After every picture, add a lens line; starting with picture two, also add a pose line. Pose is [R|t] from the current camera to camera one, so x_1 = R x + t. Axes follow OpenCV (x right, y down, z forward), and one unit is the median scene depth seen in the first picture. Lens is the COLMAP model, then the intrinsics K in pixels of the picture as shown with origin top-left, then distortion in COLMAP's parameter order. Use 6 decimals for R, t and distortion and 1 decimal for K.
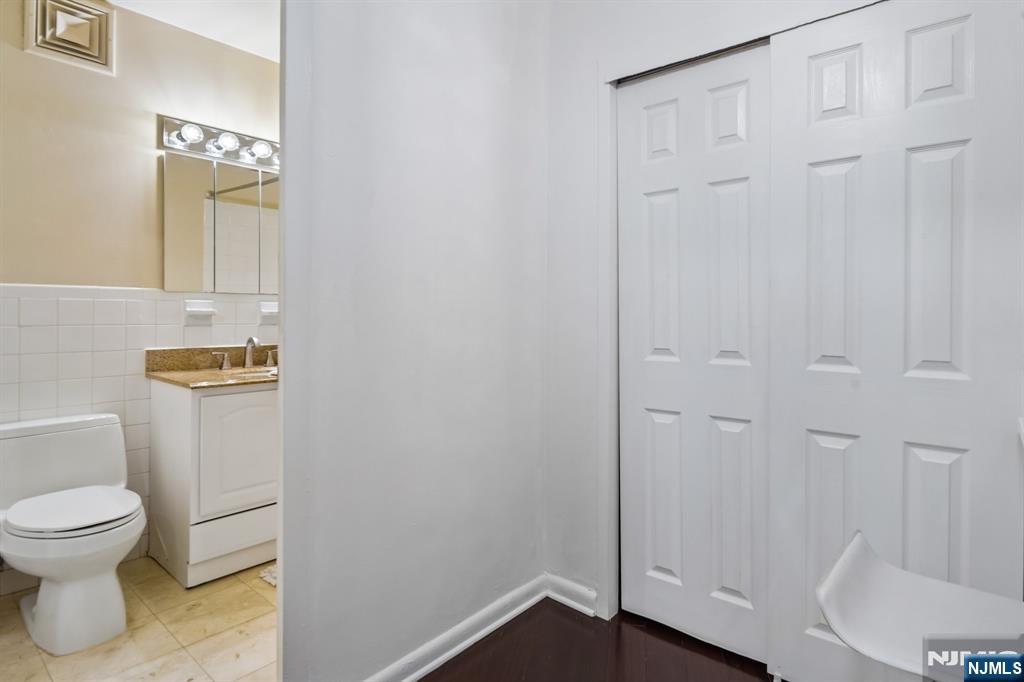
lens RADIAL K [[465.8, 0, 513.5], [0, 465.8, 314.7], [0, 0, 1]] dist [-0.013790, 0.000176]
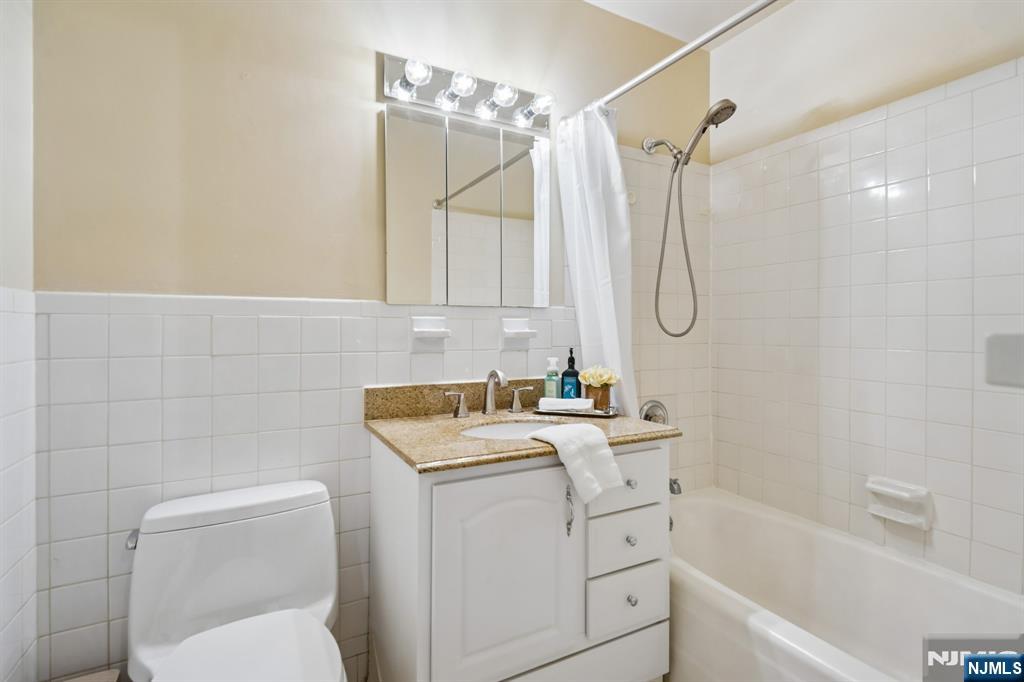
lens RADIAL K [[479.5, 0, 514.6], [0, 479.5, 337.2], [0, 0, 1]] dist [0.002271, -0.000298]
pose [[0.914478, 0.004782, -0.404608, -0.277394], [0.001226, 0.999893, 0.014589, -0.010766], [0.404635, -0.013837, 0.914374, 0.403902]]
